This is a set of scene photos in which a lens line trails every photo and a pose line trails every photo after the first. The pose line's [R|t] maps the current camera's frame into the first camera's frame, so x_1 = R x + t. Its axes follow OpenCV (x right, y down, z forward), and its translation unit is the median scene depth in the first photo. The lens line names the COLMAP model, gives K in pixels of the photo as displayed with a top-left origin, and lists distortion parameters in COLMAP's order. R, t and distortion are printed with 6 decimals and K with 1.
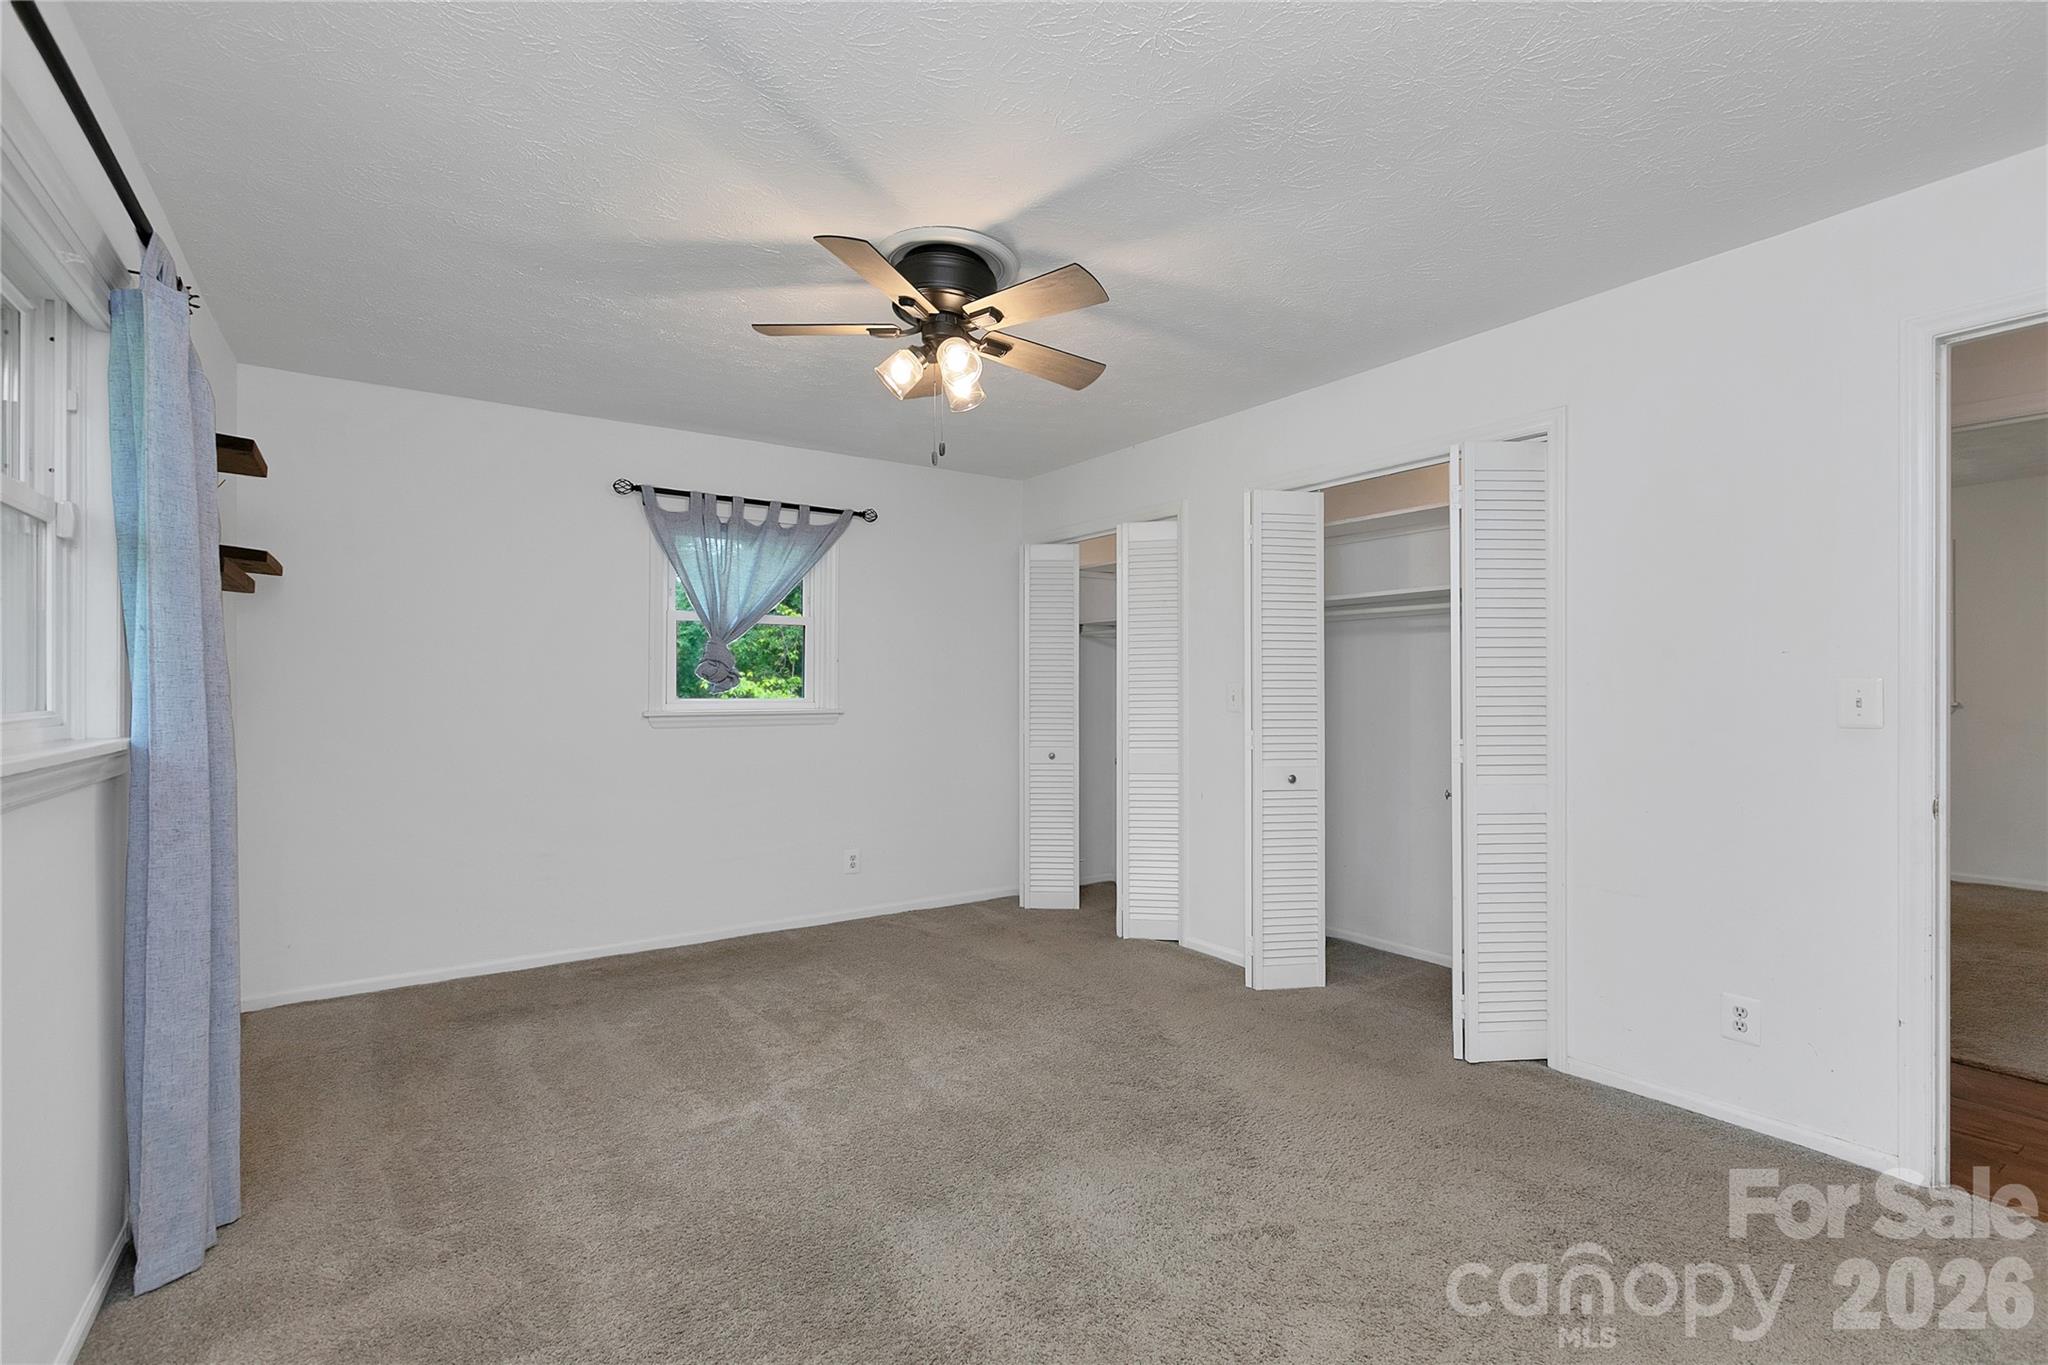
lens RADIAL K [[917.6, 0, 1026.8], [0, 917.6, 699.0], [0, 0, 1]] dist [0.010164, -0.002490]
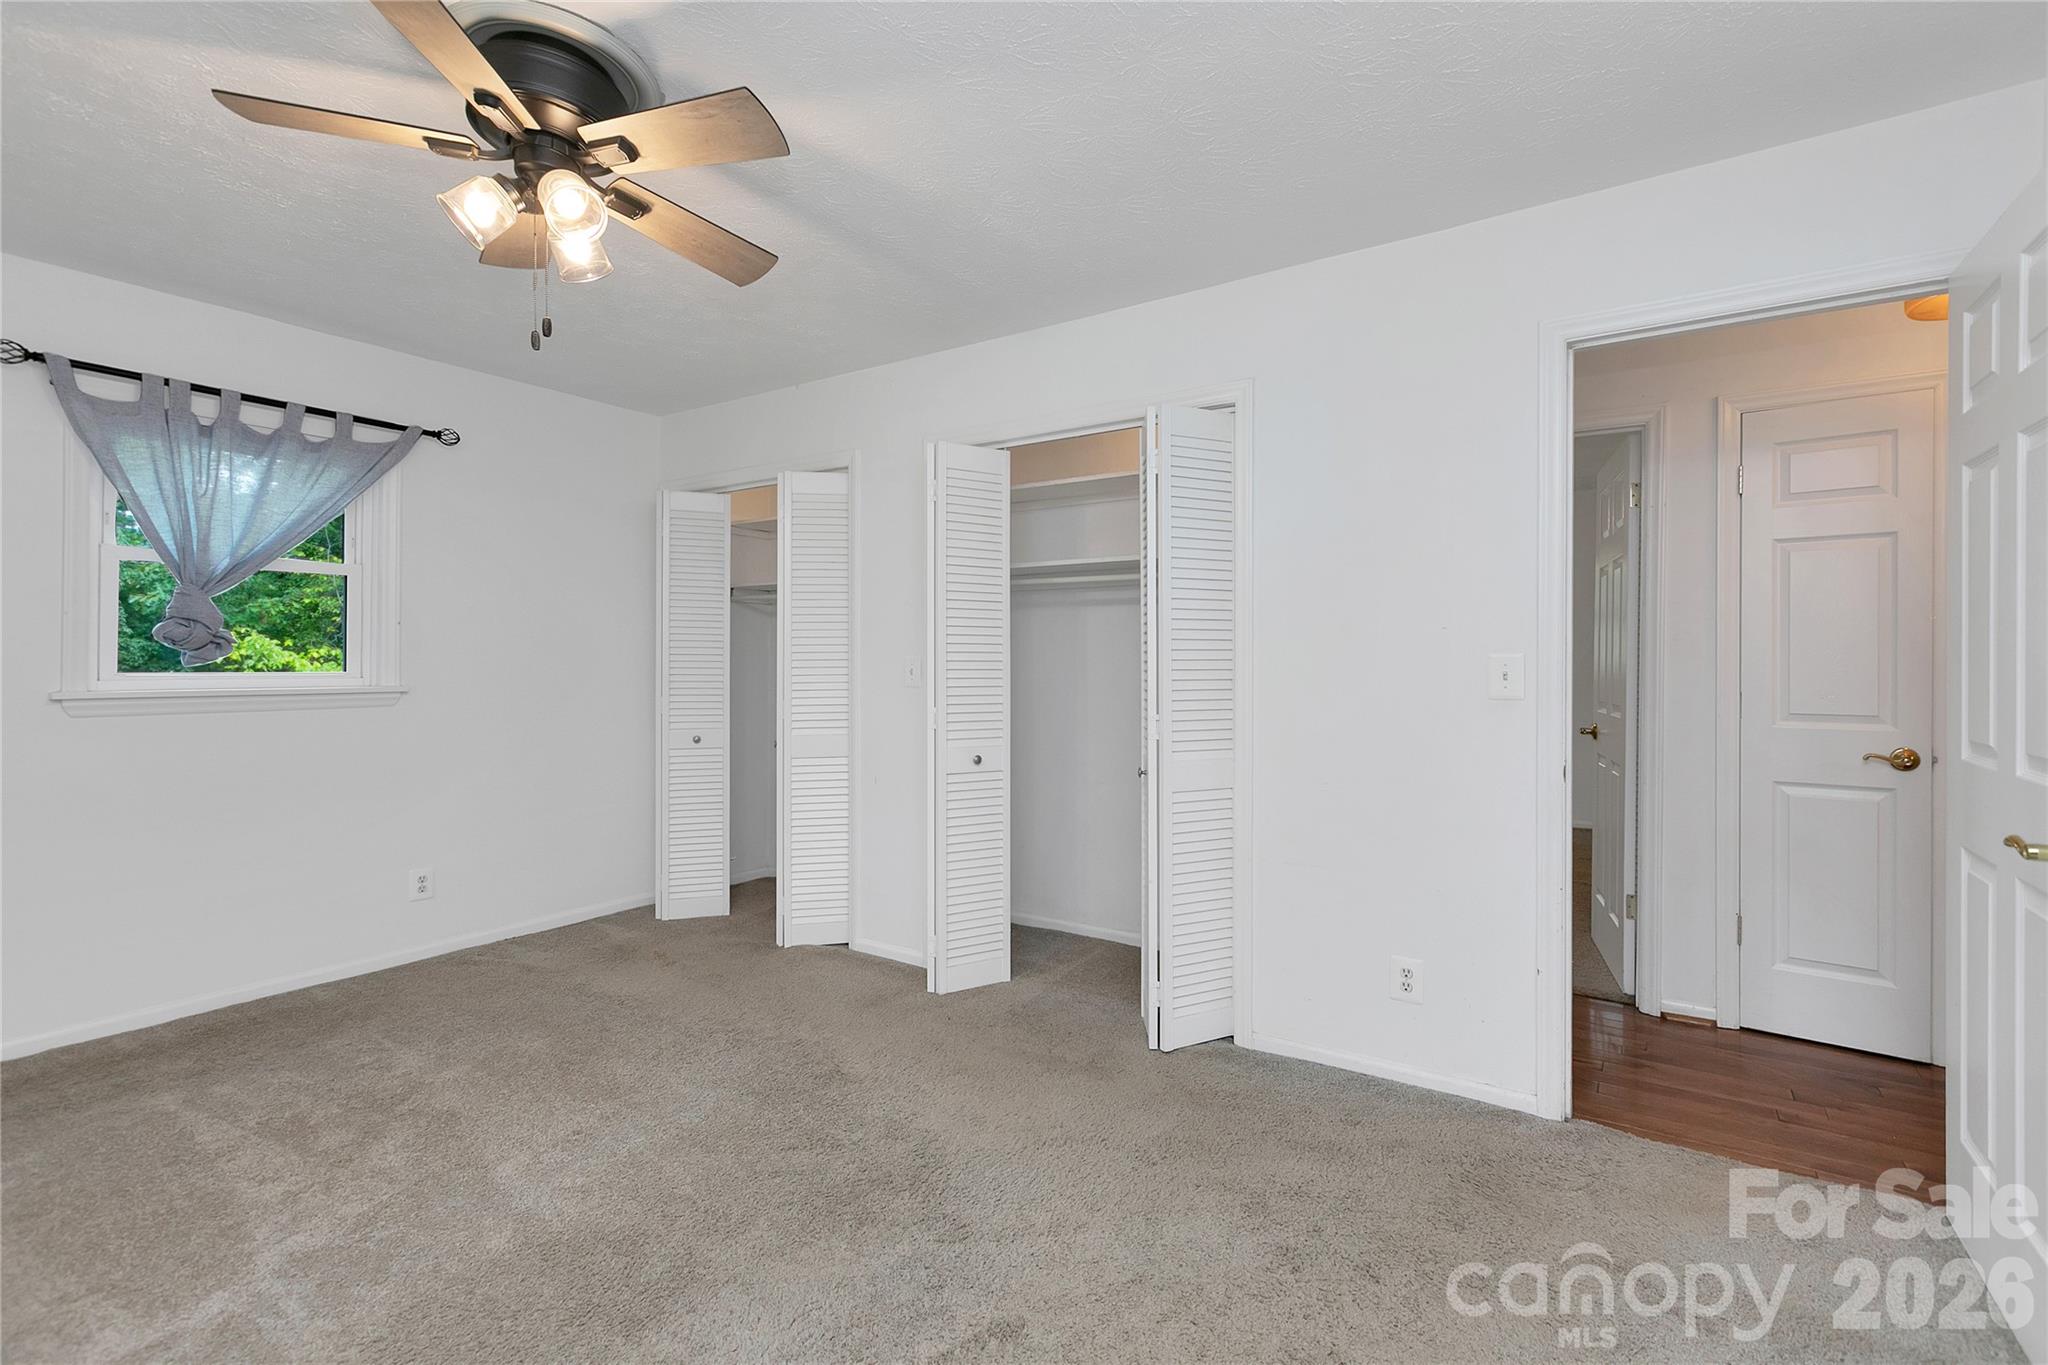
lens RADIAL K [[917.6, 0, 1028.8], [0, 917.6, 667.4], [0, 0, 1]] dist [0.010164, -0.002490]
pose [[0.928453, 0.001497, 0.371447, -0.006347], [0.000751, 0.999982, -0.005908, -0.000161], [-0.371449, 0.005764, 0.928435, 0.137424]]
